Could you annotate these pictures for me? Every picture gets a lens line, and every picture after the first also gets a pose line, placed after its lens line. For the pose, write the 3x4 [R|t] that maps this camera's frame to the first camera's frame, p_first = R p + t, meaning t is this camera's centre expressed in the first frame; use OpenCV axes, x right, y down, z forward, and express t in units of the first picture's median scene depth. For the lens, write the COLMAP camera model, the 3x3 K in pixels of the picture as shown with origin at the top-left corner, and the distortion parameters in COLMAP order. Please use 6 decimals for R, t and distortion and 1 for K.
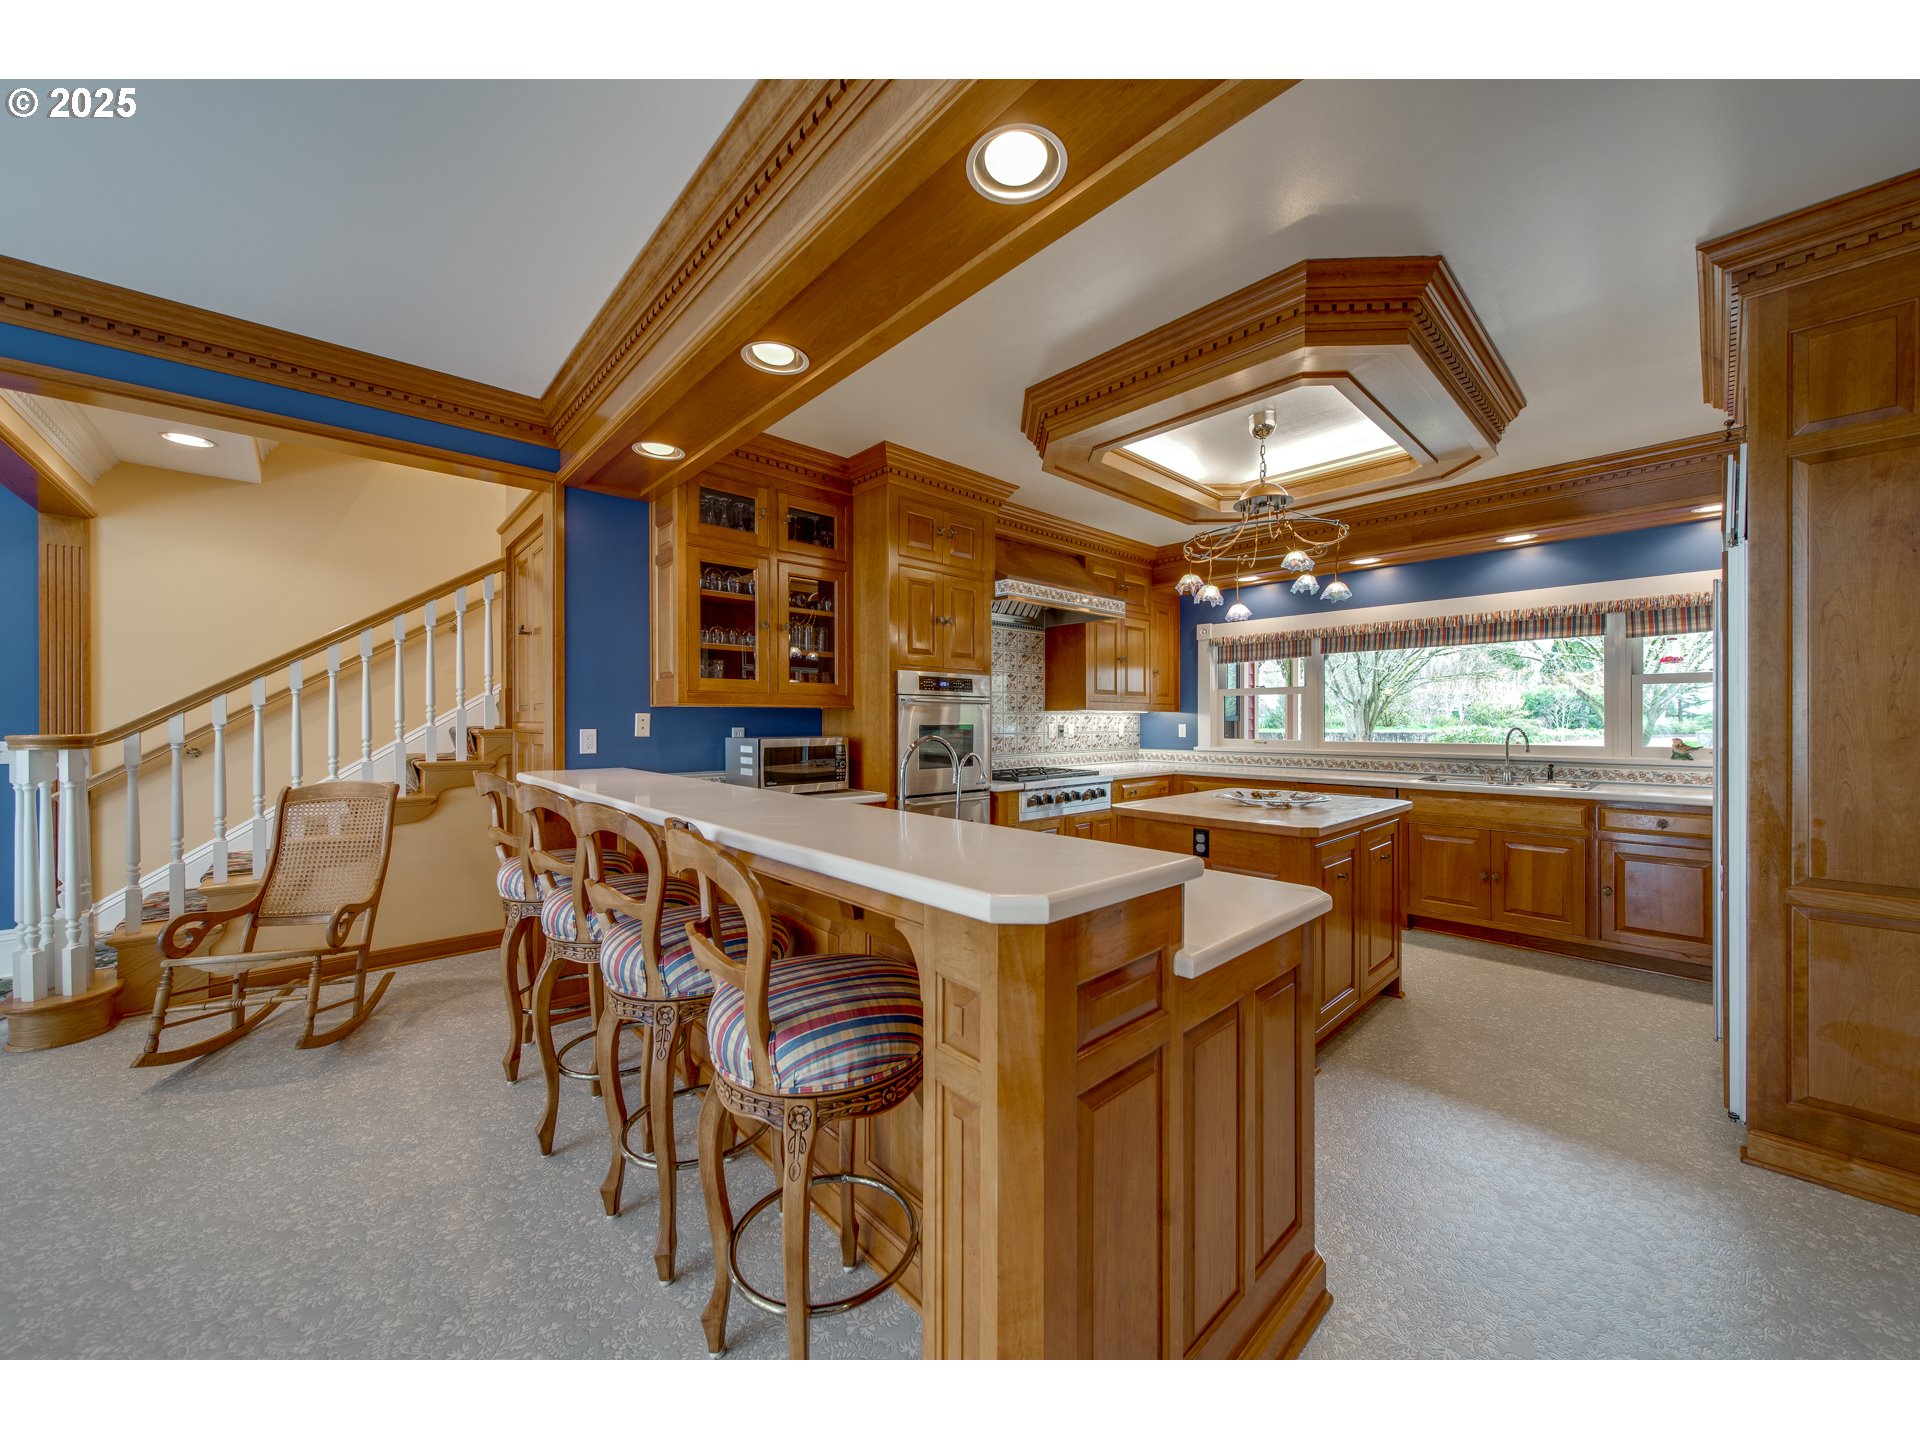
lens RADIAL K [[701.1, 0, 976.4], [0, 701.1, 711.2], [0, 0, 1]] dist [0.000831, 0.000021]
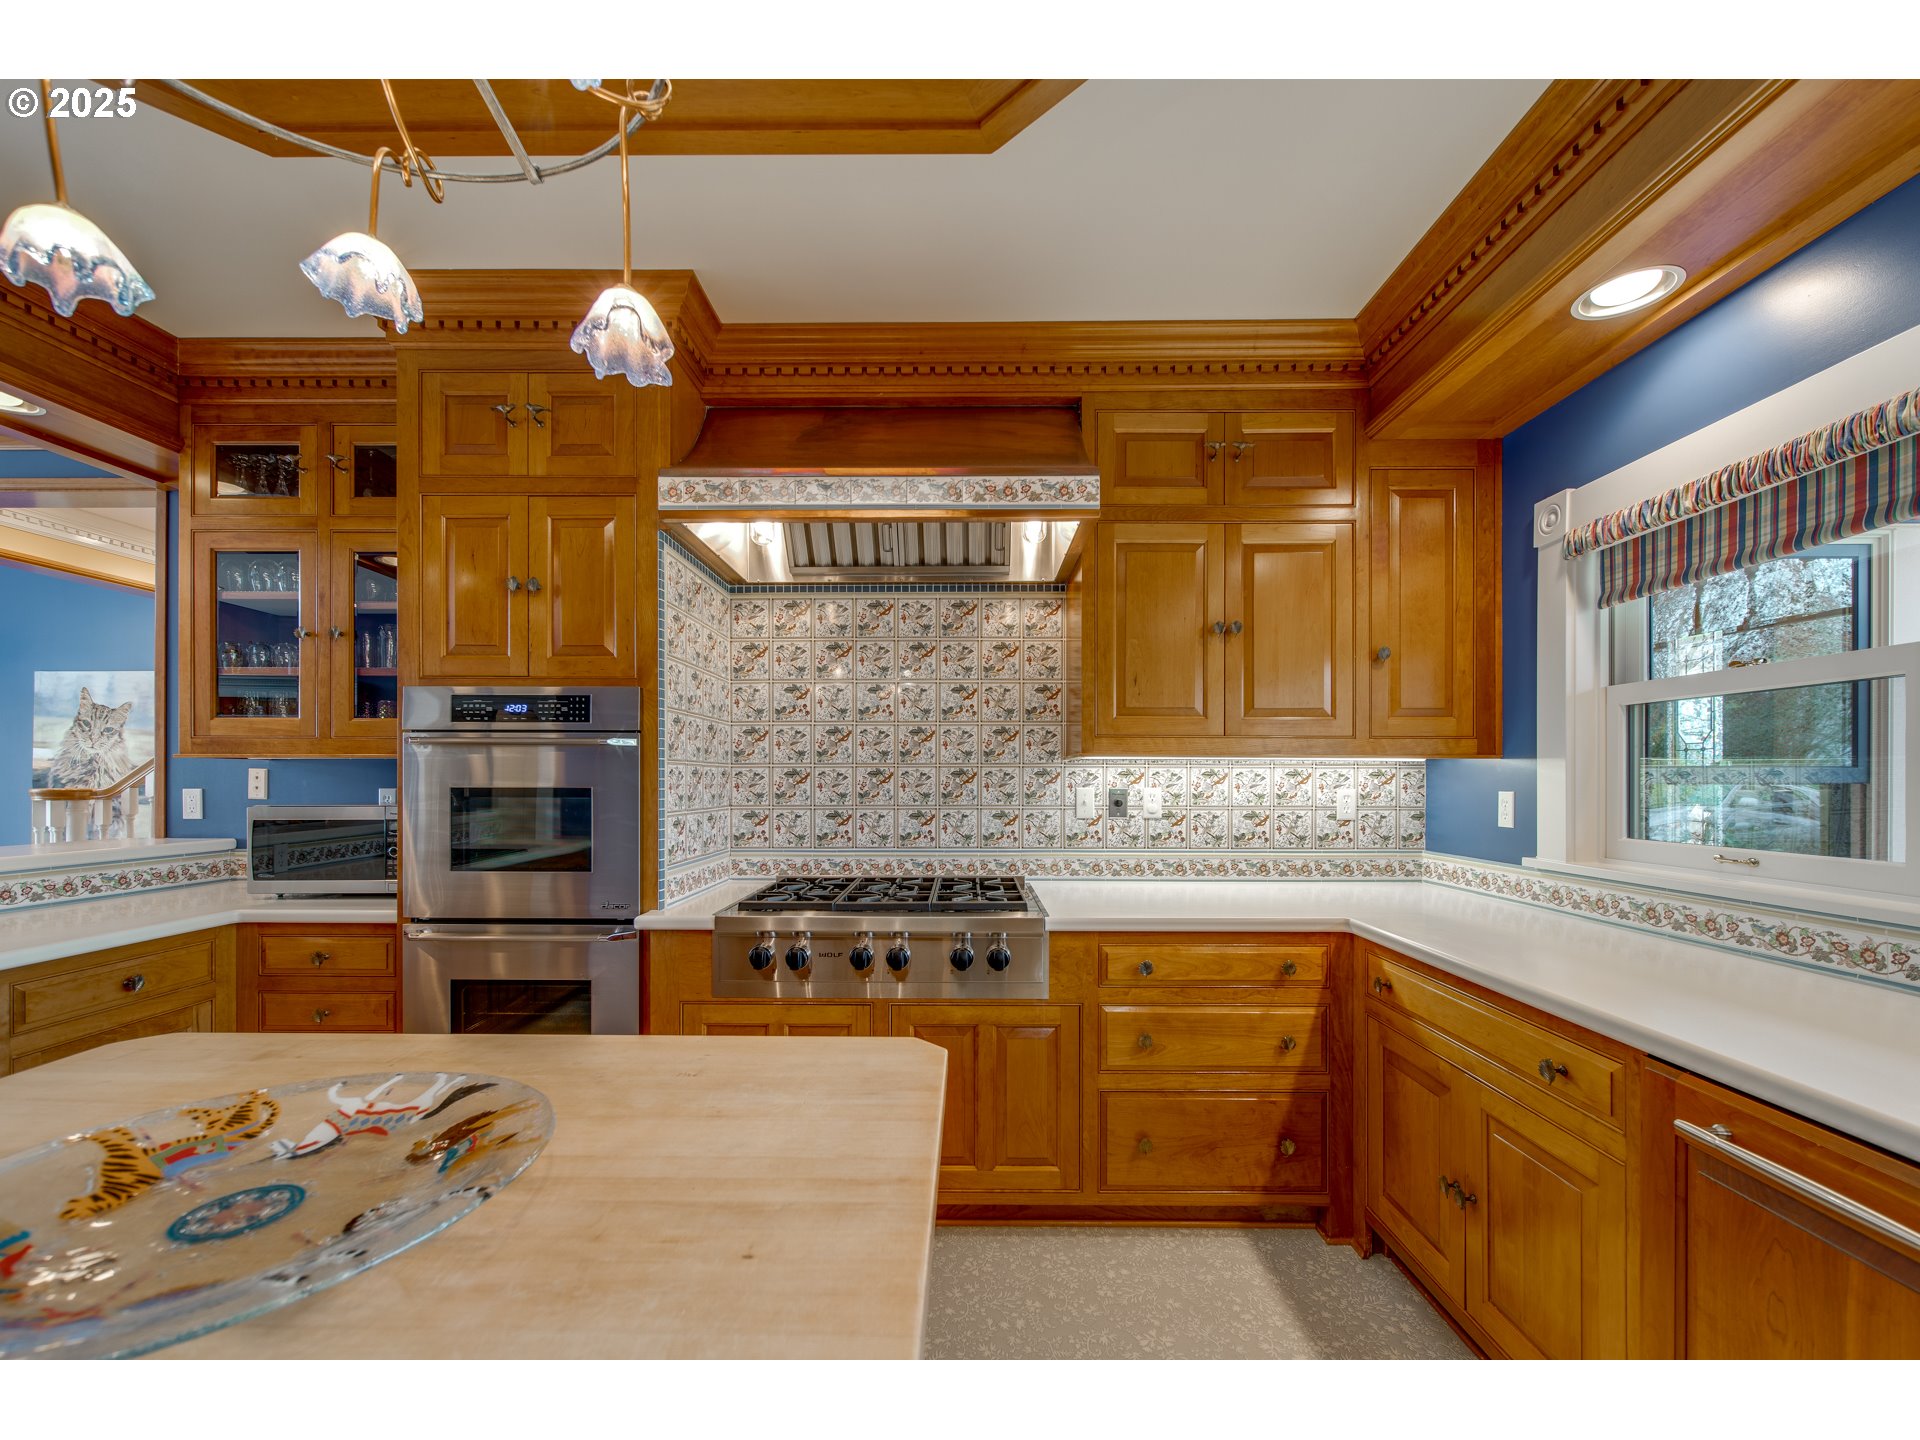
lens RADIAL K [[794.7, 0, 956.3], [0, 794.7, 776.5], [0, 0, 1]] dist [-0.001696, -0.000238]
pose [[0.714845, 0.001659, -0.699281, 0.400552], [0.006979, 0.999930, 0.009506, 0.005423], [0.699248, -0.011675, 0.714784, 0.545450]]
